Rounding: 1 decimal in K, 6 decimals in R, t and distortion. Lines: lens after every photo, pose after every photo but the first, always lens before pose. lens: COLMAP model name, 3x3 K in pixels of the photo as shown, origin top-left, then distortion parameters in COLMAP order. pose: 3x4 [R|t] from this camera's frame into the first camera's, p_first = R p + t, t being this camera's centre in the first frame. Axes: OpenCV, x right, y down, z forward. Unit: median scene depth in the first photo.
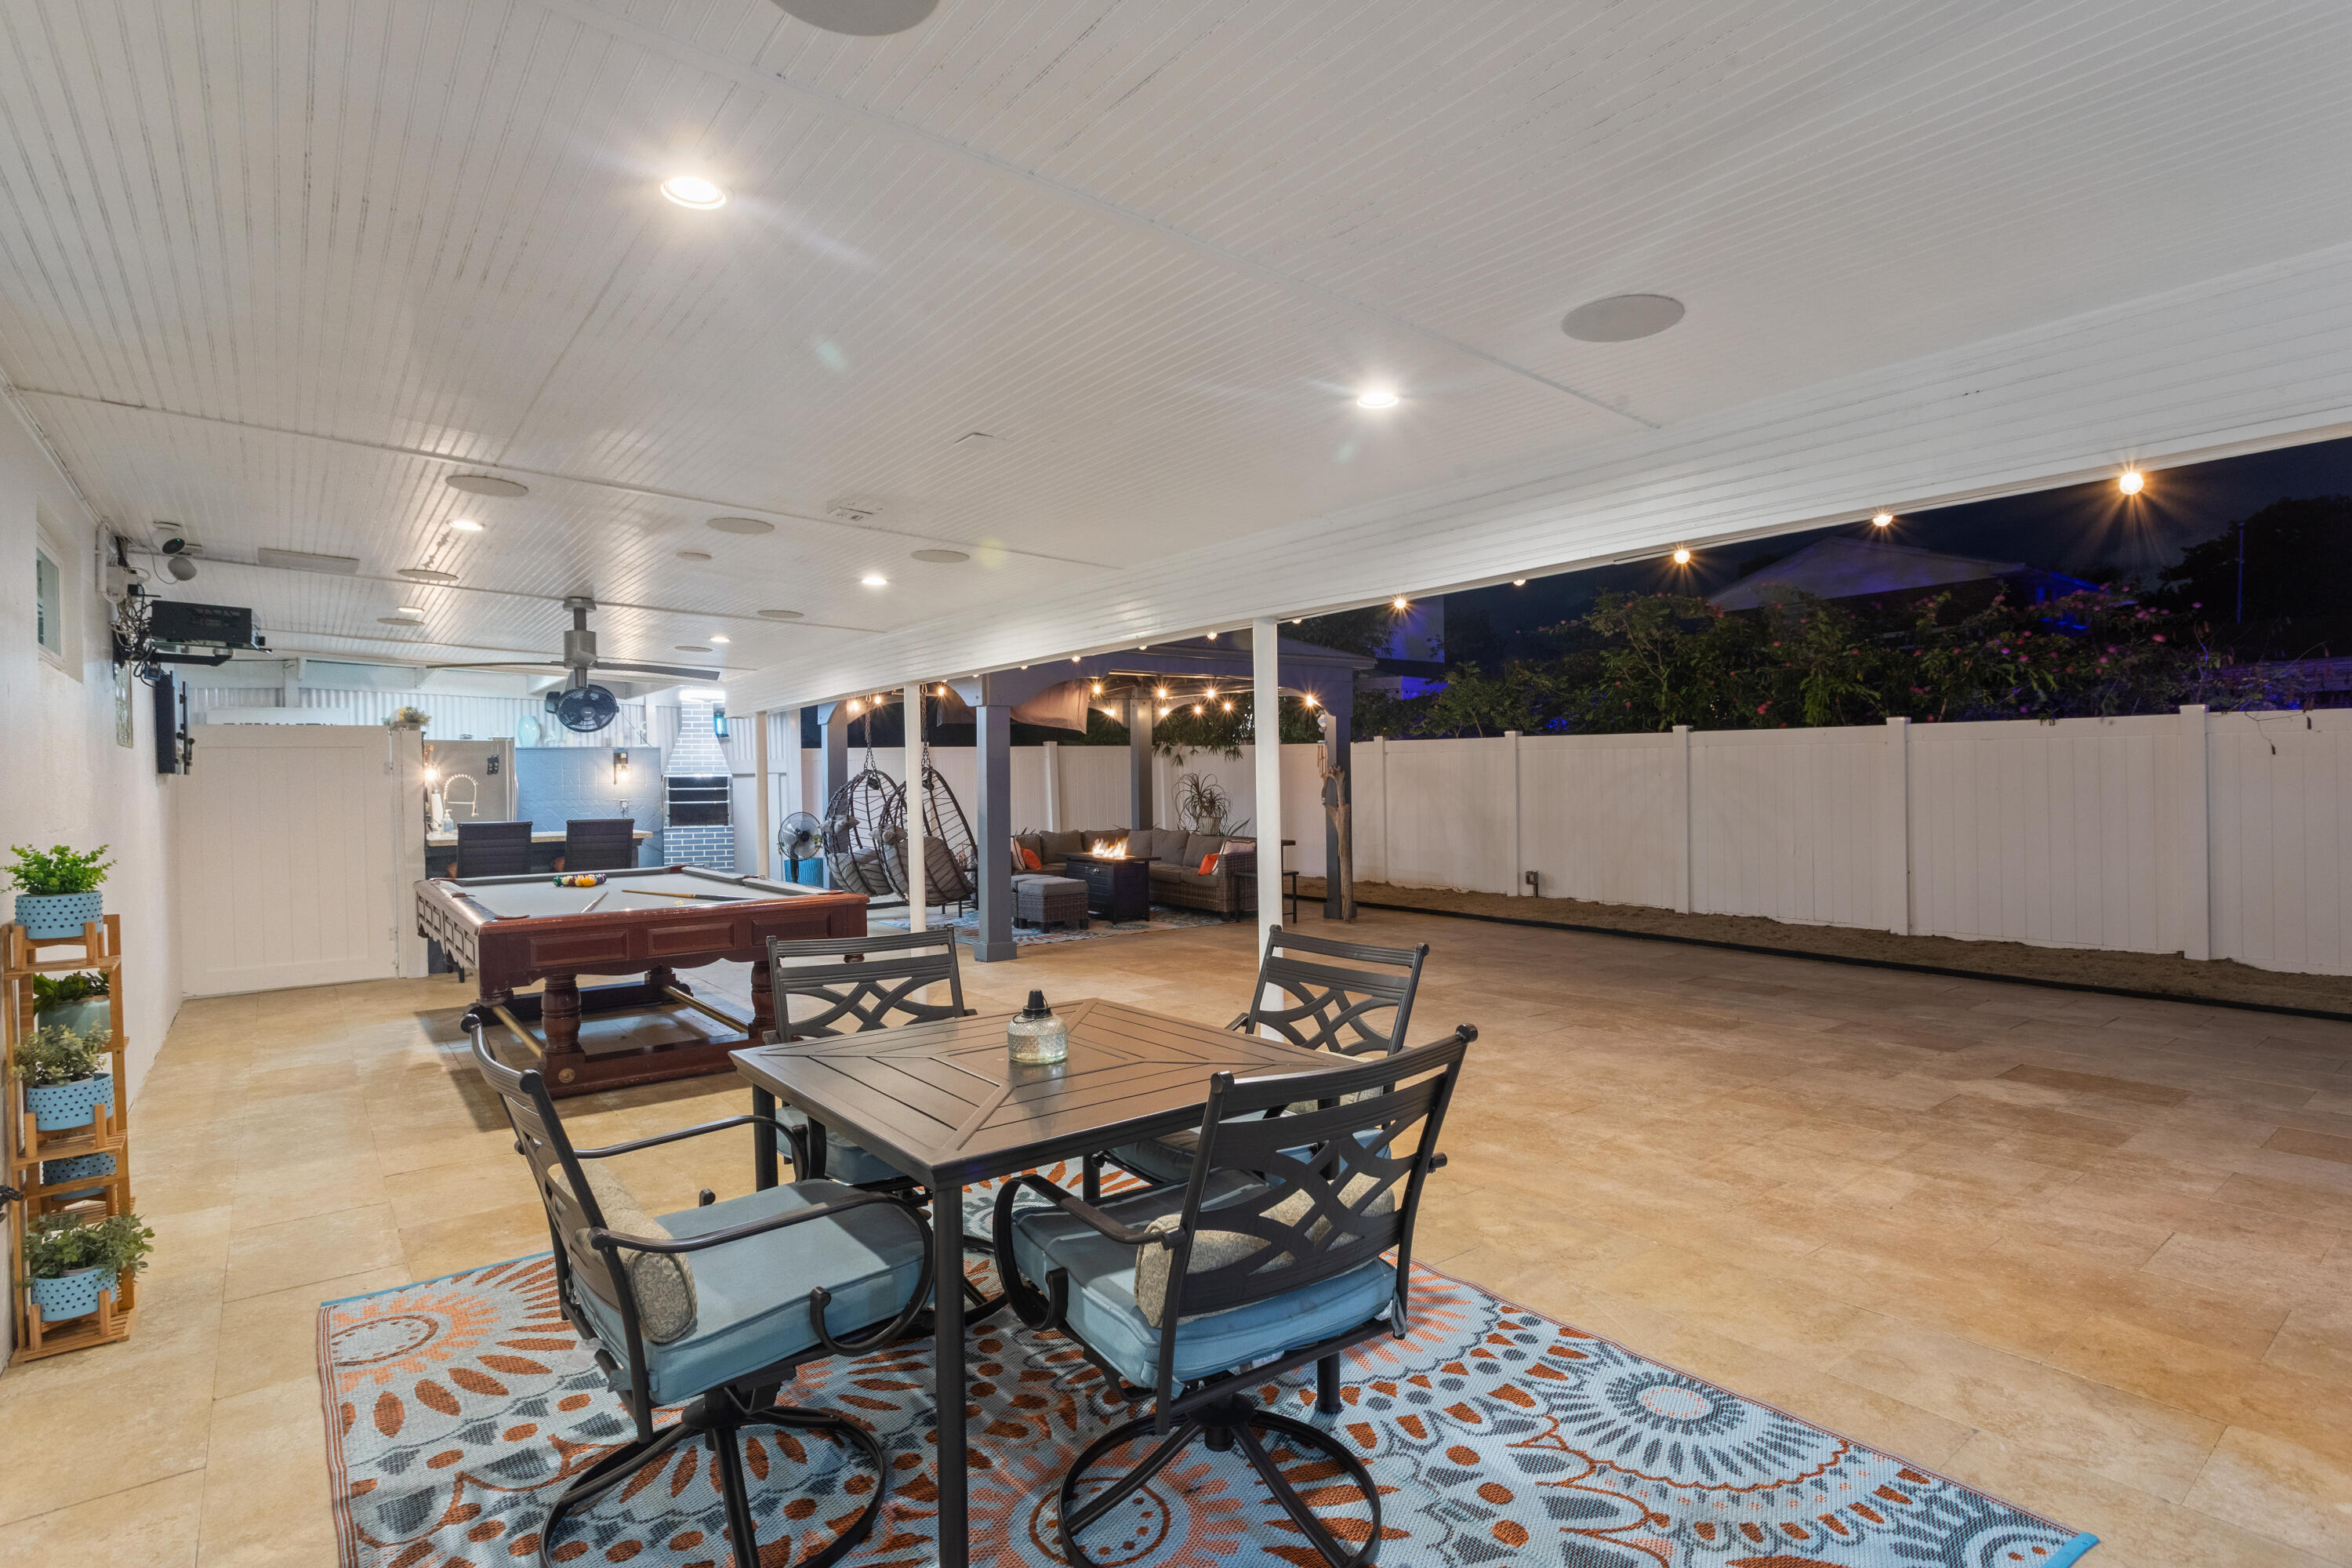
lens RADIAL K [[1322.7, 0, 1268.8], [0, 1322.7, 786.7], [0, 0, 1]] dist [-0.010185, -0.001242]
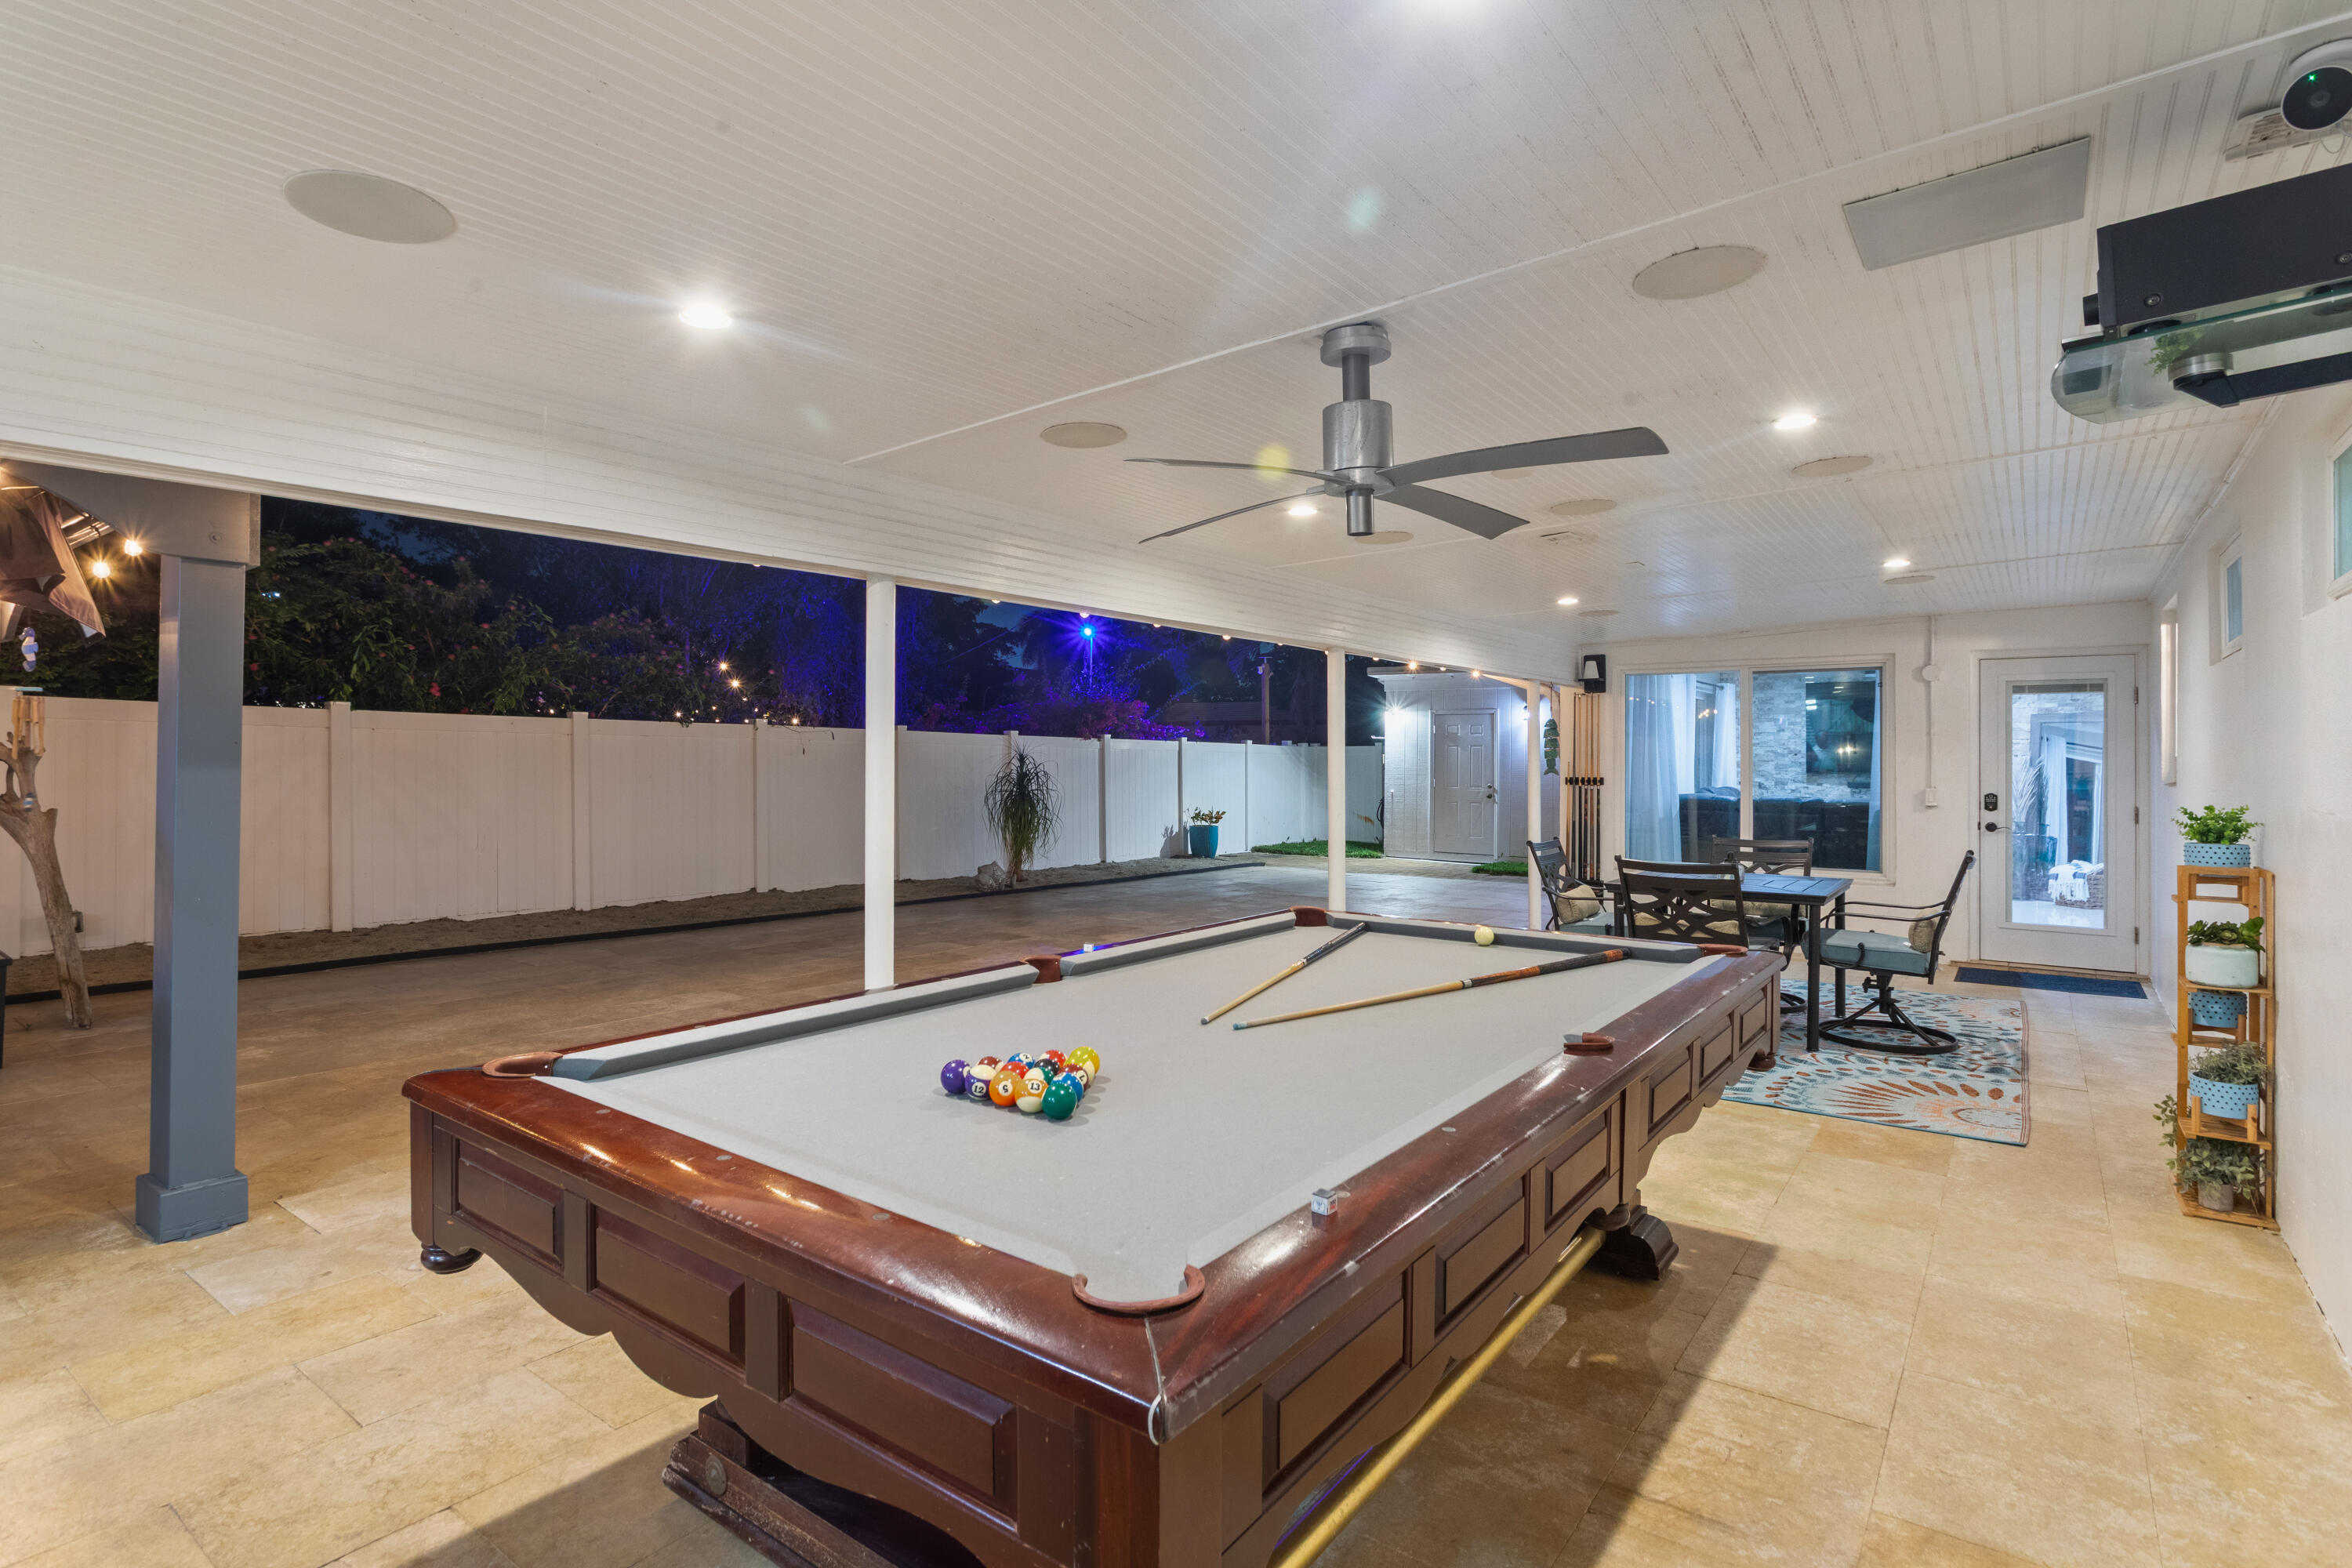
lens RADIAL K [[1180.6, 0, 1172.0], [0, 1180.6, 755.4], [0, 0, 1]] dist [0.001312, 0.000639]
pose [[-0.288408, 0.015406, 0.957384, -0.832220], [0.005415, 0.999881, -0.014459, -0.000175], [-0.957492, 0.001014, -0.288457, 1.111919]]
